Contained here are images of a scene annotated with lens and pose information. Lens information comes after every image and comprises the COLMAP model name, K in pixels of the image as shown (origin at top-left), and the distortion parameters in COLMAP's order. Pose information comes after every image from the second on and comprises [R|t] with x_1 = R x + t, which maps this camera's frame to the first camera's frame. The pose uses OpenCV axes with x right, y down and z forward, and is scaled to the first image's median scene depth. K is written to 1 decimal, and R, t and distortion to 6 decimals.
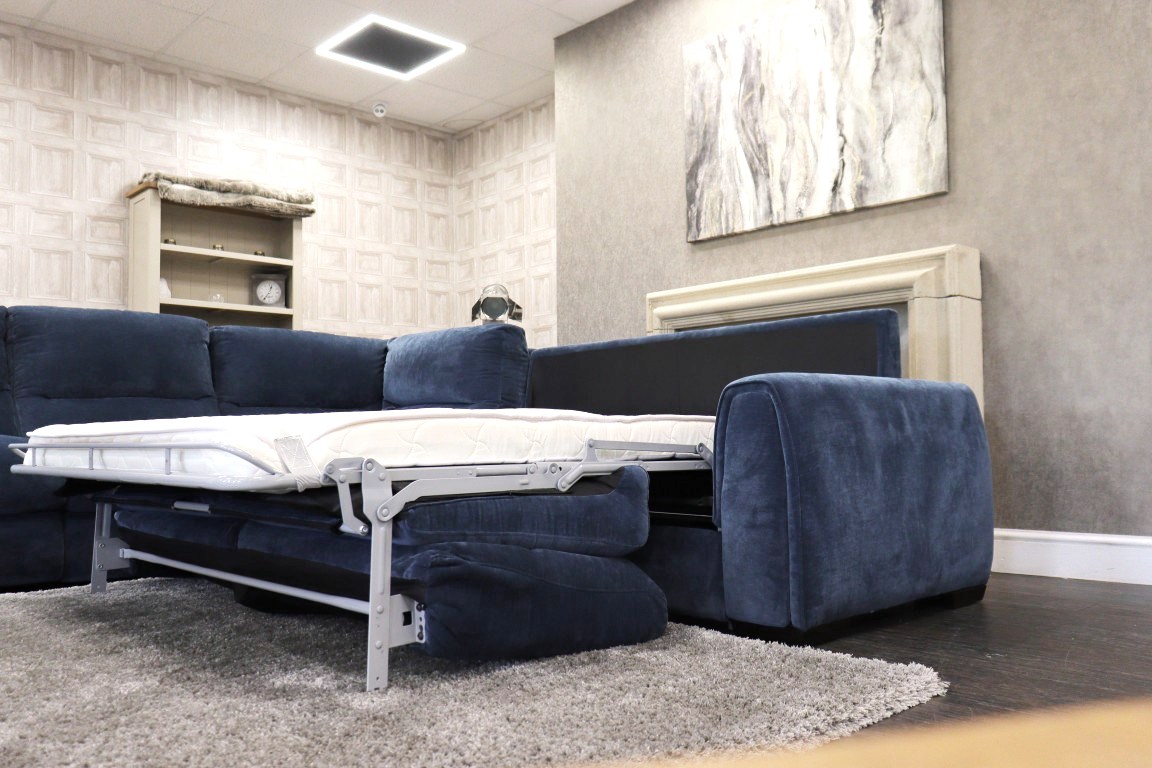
lens RADIAL K [[944.7, 0, 575.5], [0, 944.7, 383.0], [0, 0, 1]] dist [-0.001190, 0.000681]
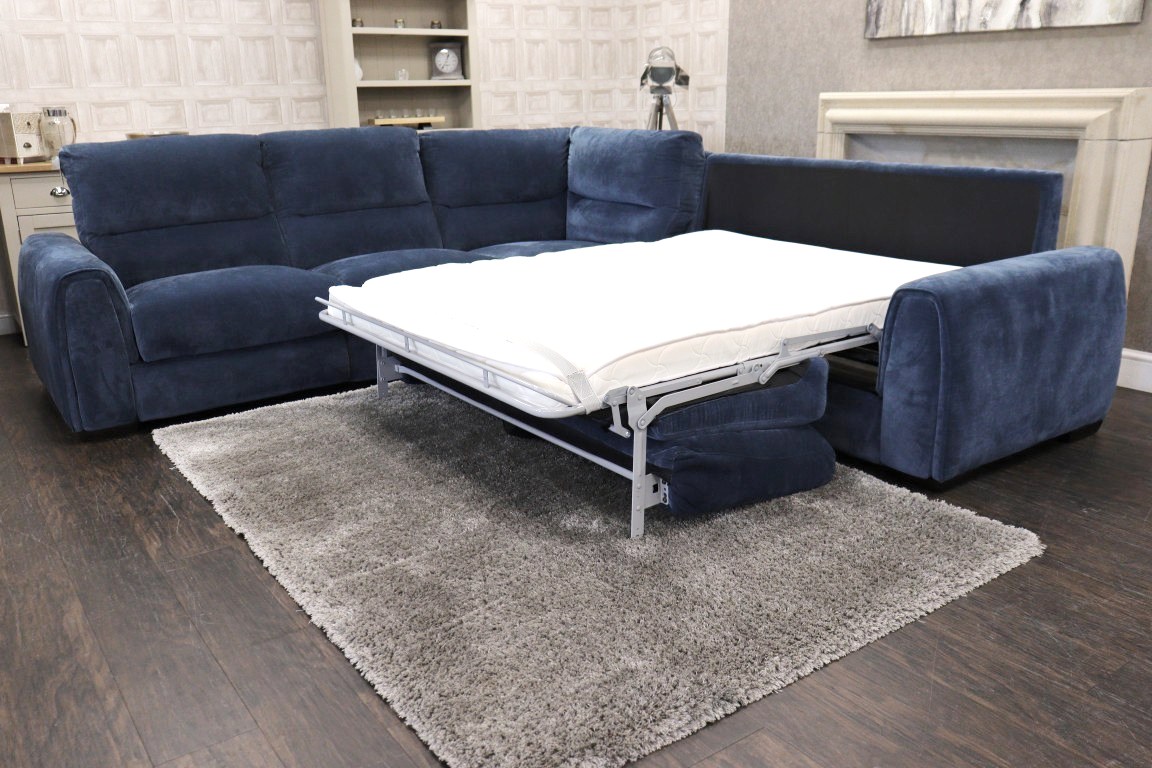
lens RADIAL K [[963.5, 0, 574.6], [0, 963.5, 383.9], [0, 0, 1]] dist [0.001683, -0.004136]
pose [[0.991597, 0.032022, -0.125336, -0.053935], [0.013274, 0.938577, 0.344813, -0.180132], [0.128679, -0.343580, 0.930266, -0.143408]]
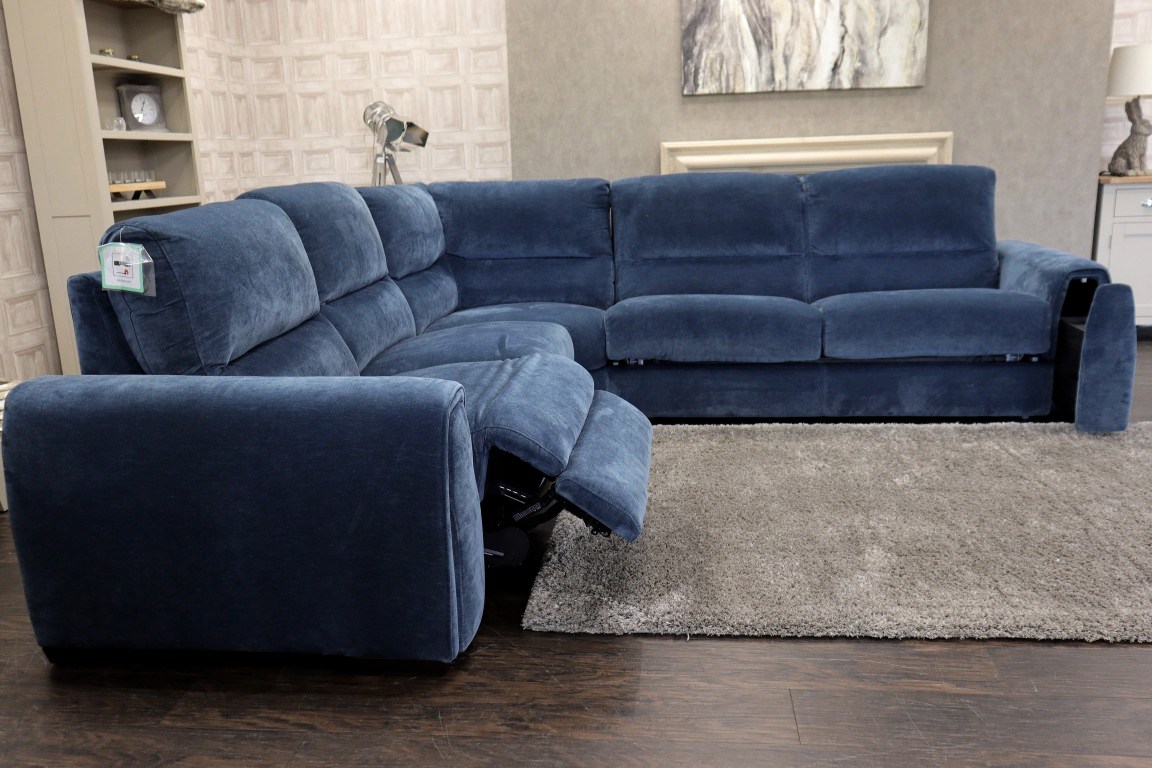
lens RADIAL K [[963.5, 0, 574.6], [0, 963.5, 383.9], [0, 0, 1]] dist [0.001683, -0.004136]
pose [[0.755561, -0.162173, 0.634687, -0.853820], [-0.013099, 0.964938, 0.262151, -0.128841], [-0.654948, -0.206384, 0.726945, 0.194106]]
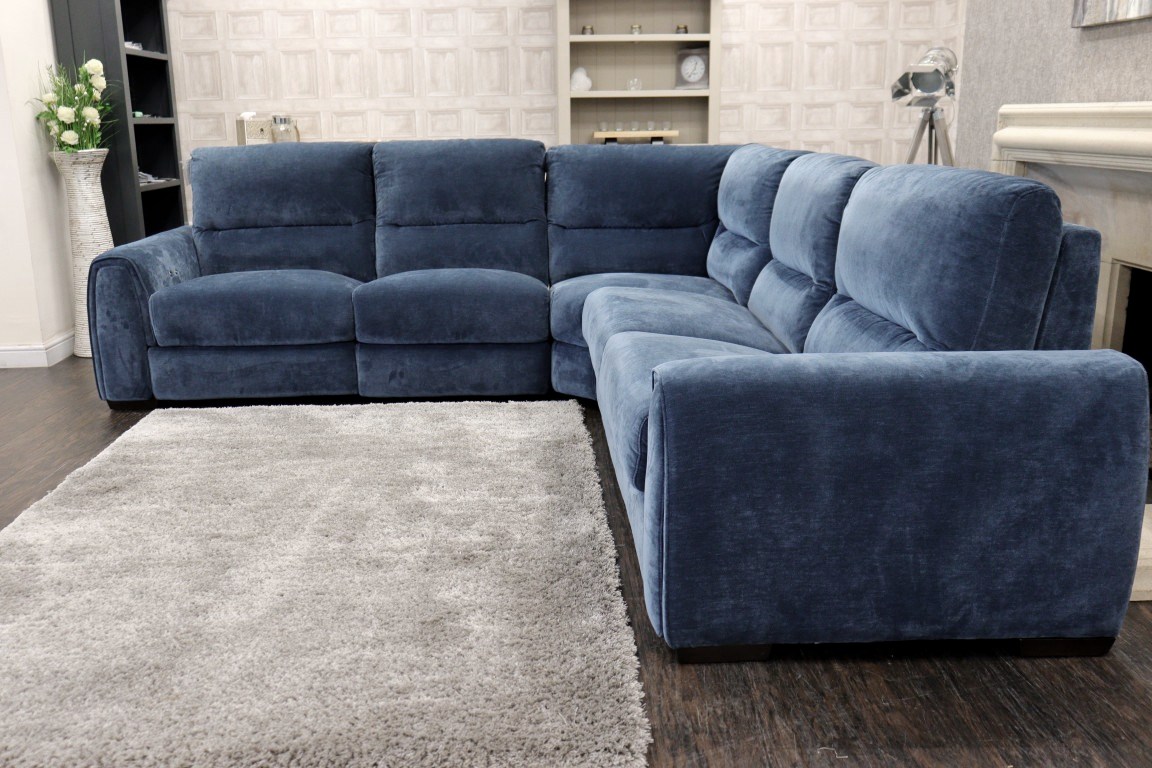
lens RADIAL K [[1041.3, 0, 572.6], [0, 1041.3, 384.1], [0, 0, 1]] dist [-0.000056, -0.010262]
pose [[0.758487, 0.165509, -0.630320, 0.411516], [0.039773, 0.953653, 0.298269, -0.157801], [0.650473, -0.251303, 0.716751, 0.143755]]
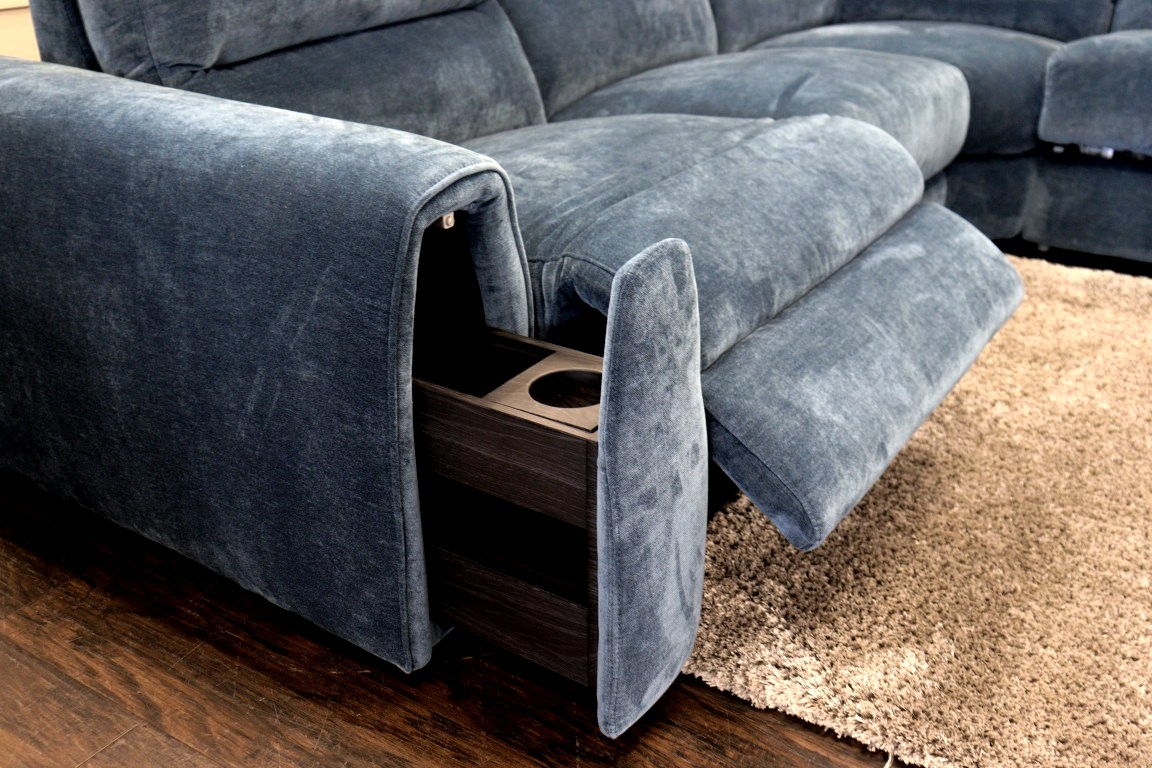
lens RADIAL K [[1151.1, 0, 570.8], [0, 1151.1, 382.0], [0, 0, 1]] dist [0.003584, 0.004202]
pose [[0.973135, -0.094443, 0.209973, -0.617350], [-0.018336, 0.877305, 0.479582, -0.086121], [-0.229503, -0.470548, 0.852005, 0.324095]]
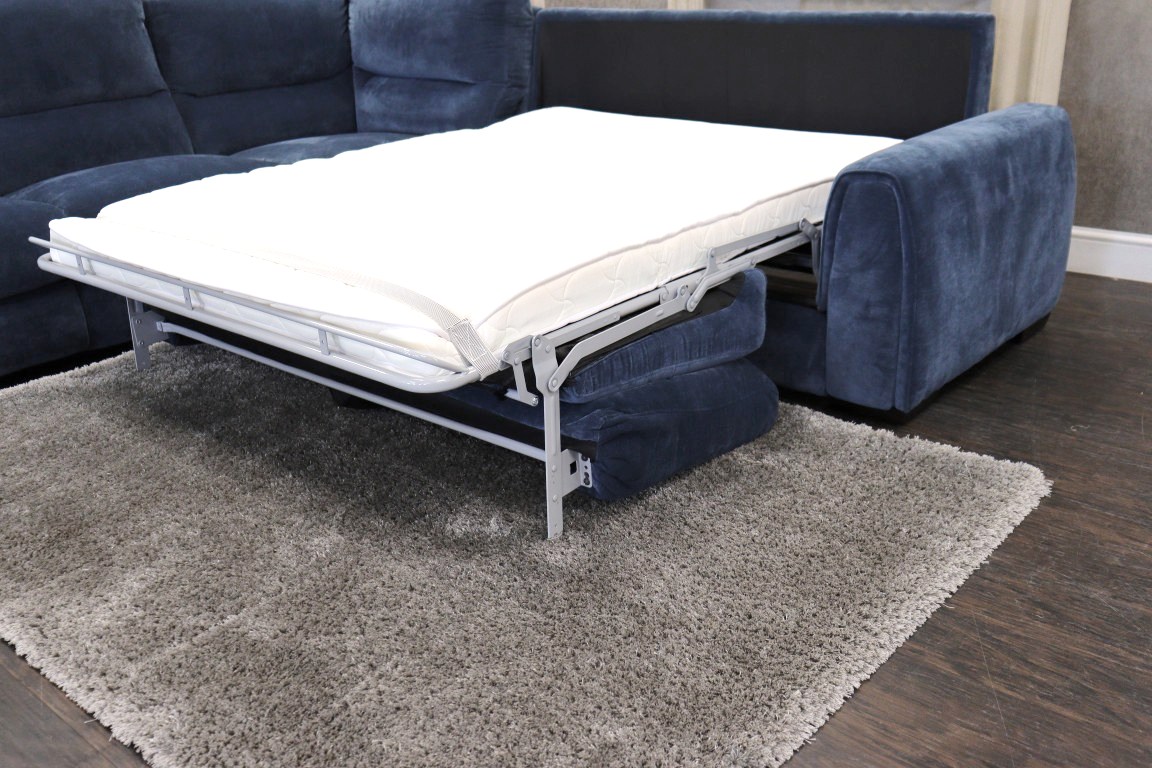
lens RADIAL K [[1112.7, 0, 574.1], [0, 1112.7, 384.9], [0, 0, 1]] dist [-0.004837, 0.003130]
pose [[0.994702, -0.061990, 0.082005, -0.121286], [0.021408, 0.905146, 0.424561, -0.160963], [-0.100545, -0.420556, 0.901678, -0.037004]]
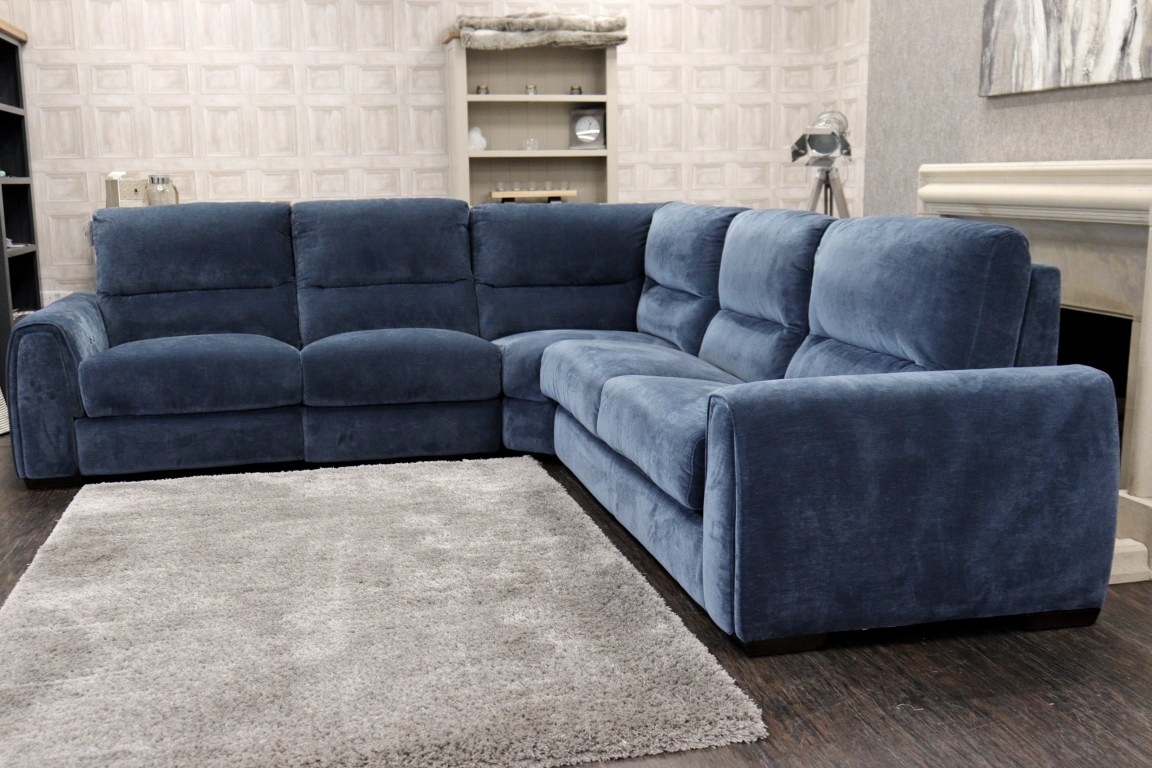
lens RADIAL K [[1186.7, 0, 573.2], [0, 1186.7, 383.9], [0, 0, 1]] dist [0.005979, -0.014053]
pose [[0.867302, 0.087866, -0.489965, 0.369436], [0.029884, 0.973332, 0.227448, -0.168401], [0.496884, -0.211908, 0.841547, -0.067053]]
